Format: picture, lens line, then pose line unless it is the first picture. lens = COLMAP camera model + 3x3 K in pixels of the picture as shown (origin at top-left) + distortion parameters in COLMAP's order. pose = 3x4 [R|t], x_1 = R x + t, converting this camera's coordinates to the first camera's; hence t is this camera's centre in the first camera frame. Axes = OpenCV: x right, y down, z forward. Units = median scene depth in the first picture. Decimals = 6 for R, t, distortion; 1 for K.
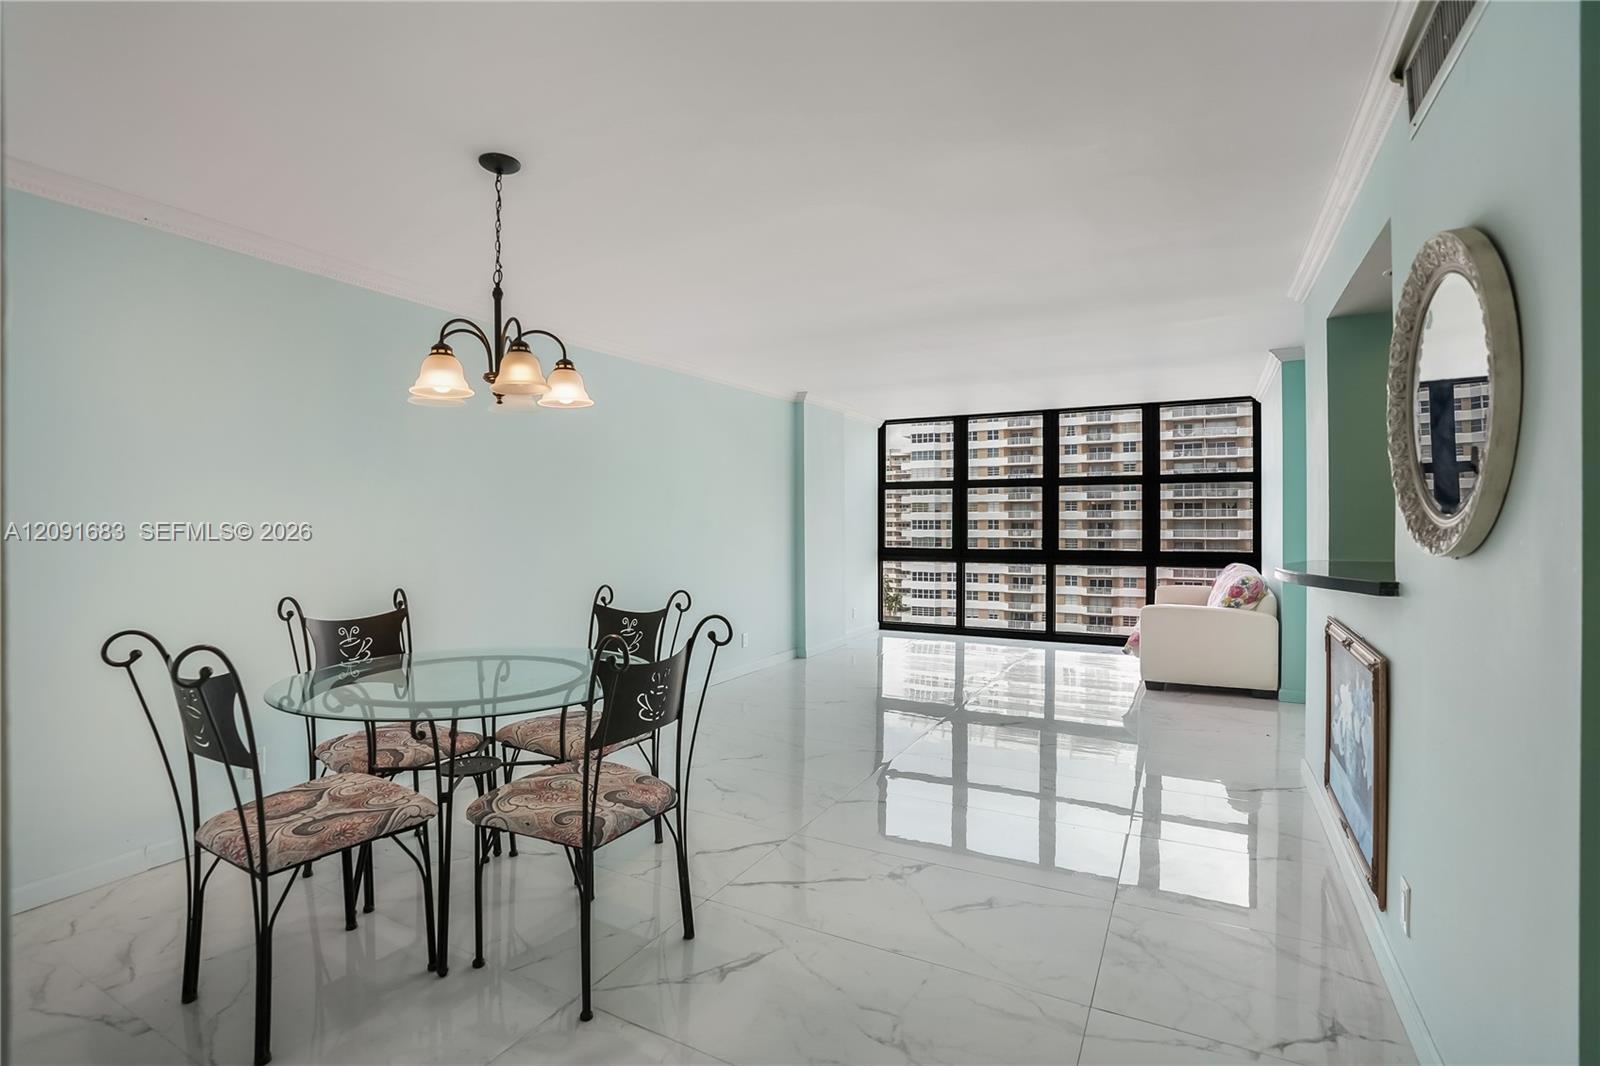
lens RADIAL K [[750.4, 0, 784.0], [0, 750.4, 524.6], [0, 0, 1]] dist [-0.070738, 0.029899]
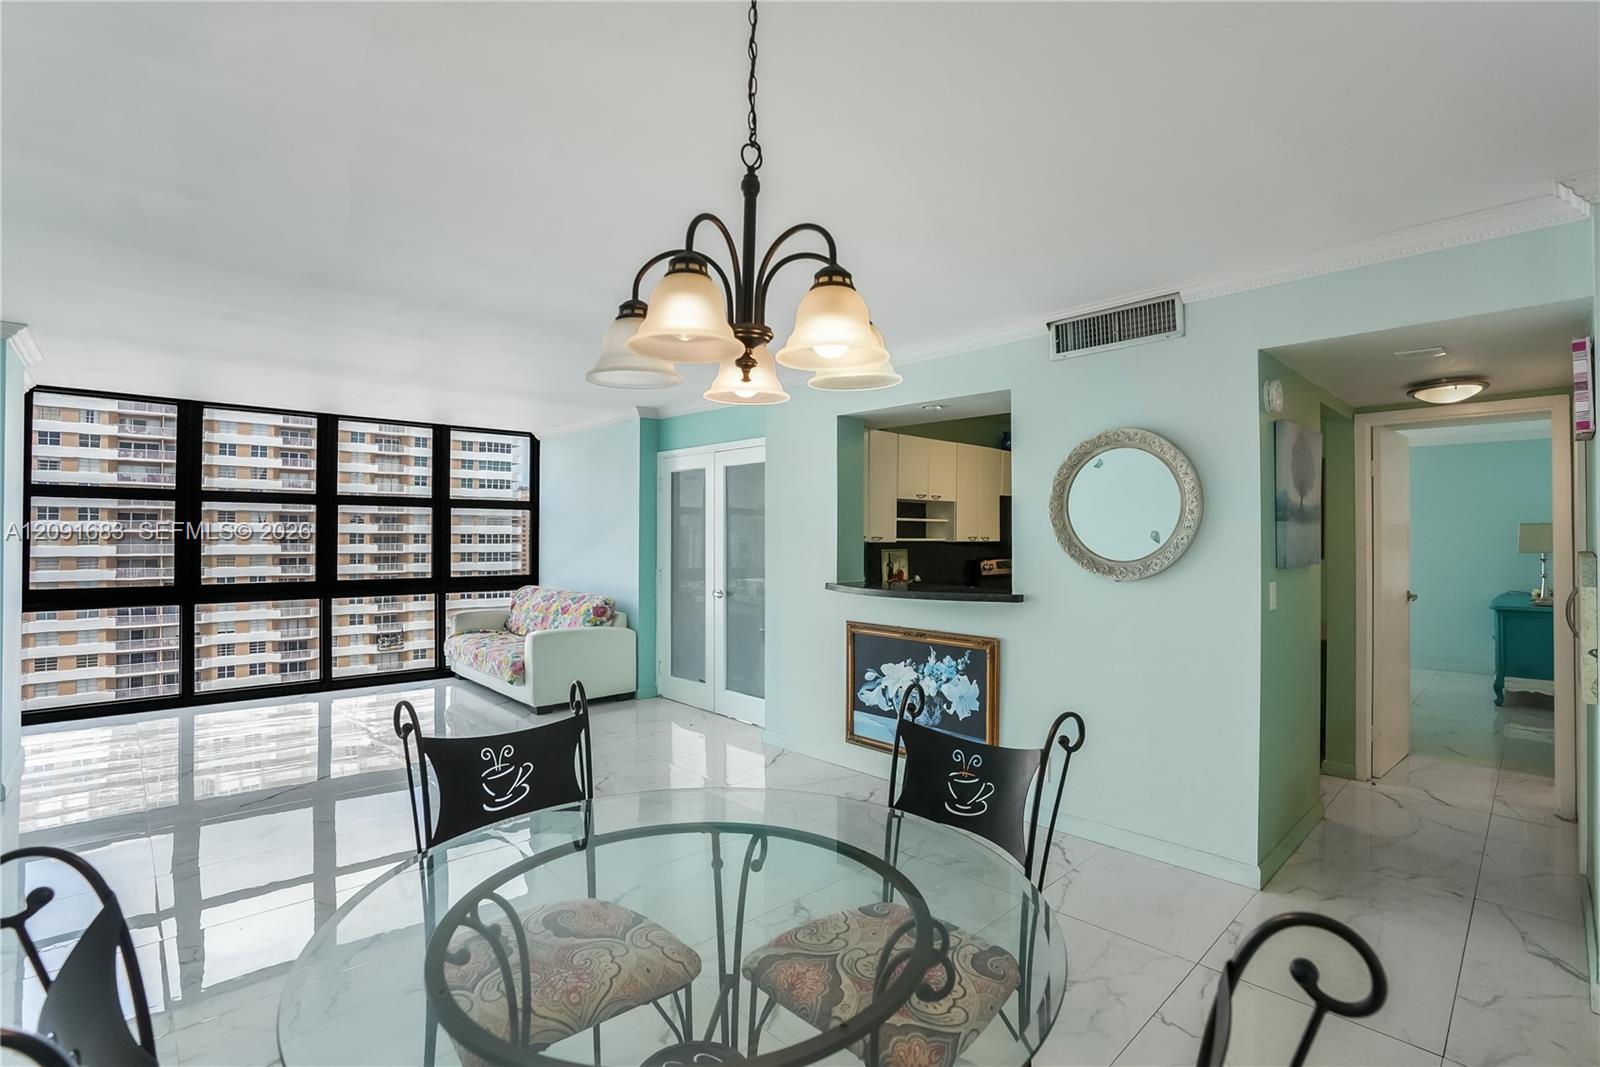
lens RADIAL K [[750.4, 0, 808.3], [0, 750.4, 524.8], [0, 0, 1]] dist [-0.070738, 0.029899]
pose [[0.292419, 0.016905, 0.956141, -0.258399], [-0.000043, 0.999844, -0.017664, -0.014418], [-0.956290, 0.005124, 0.292374, 0.239306]]
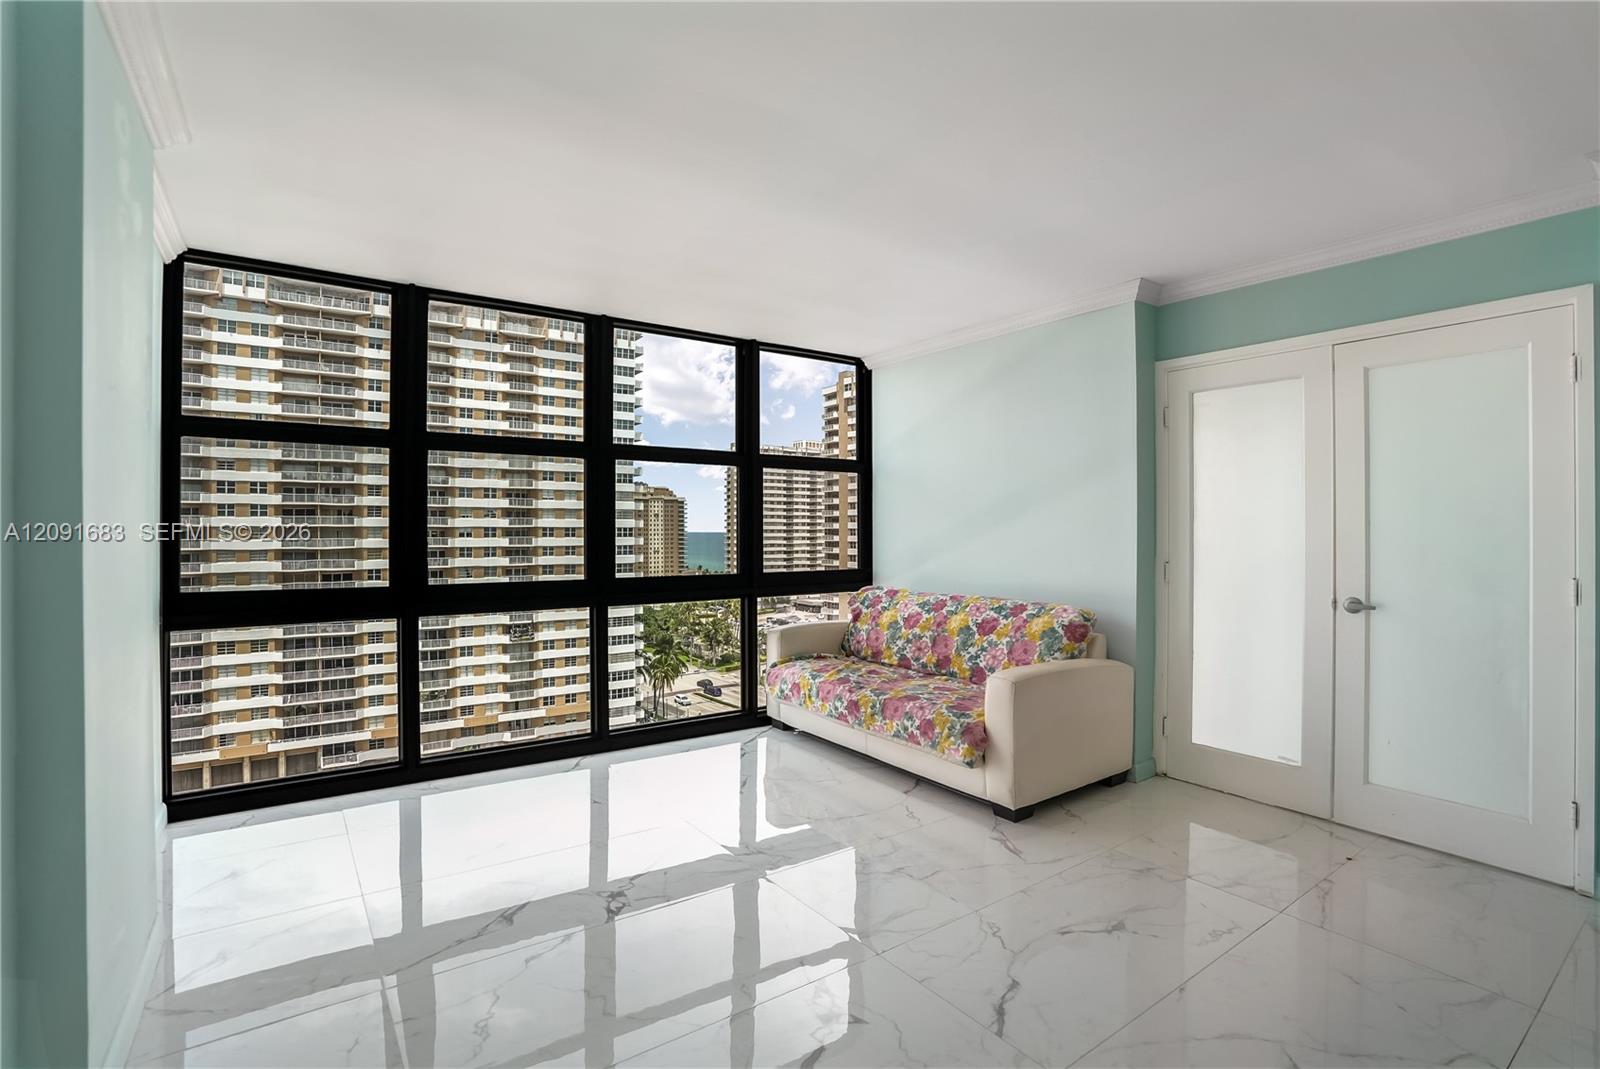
lens RADIAL K [[750.4, 0, 812.9], [0, 750.4, 523.5], [0, 0, 1]] dist [-0.070738, 0.029899]
pose [[0.417591, 0.008205, 0.908598, -0.057769], [0.003177, 0.999940, -0.010490, -0.000194], [-0.908630, 0.007267, 0.417539, 0.625056]]
